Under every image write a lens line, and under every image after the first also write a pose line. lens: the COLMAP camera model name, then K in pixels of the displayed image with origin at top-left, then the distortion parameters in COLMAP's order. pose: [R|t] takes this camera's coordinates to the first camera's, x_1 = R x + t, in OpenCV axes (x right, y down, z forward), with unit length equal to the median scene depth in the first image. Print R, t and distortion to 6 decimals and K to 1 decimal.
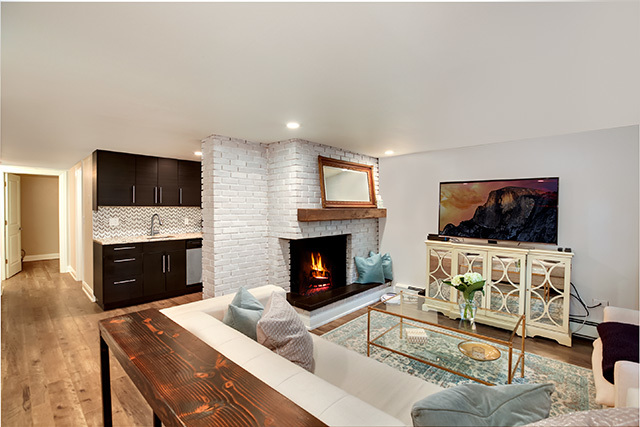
lens RADIAL K [[296.7, 0, 323.4], [0, 296.7, 209.9], [0, 0, 1]] dist [-0.029611, 0.003921]
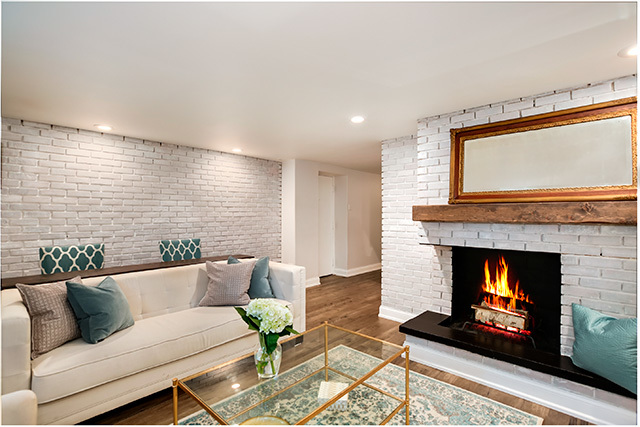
lens RADIAL K [[309.3, 0, 318.1], [0, 309.3, 201.6], [0, 0, 1]] dist [-0.004660, -0.000359]
pose [[0.006282, -0.048552, -0.998801, 0.729713], [-0.008714, 0.998780, -0.048605, 0.029058], [0.999942, 0.009009, 0.005851, 0.694275]]
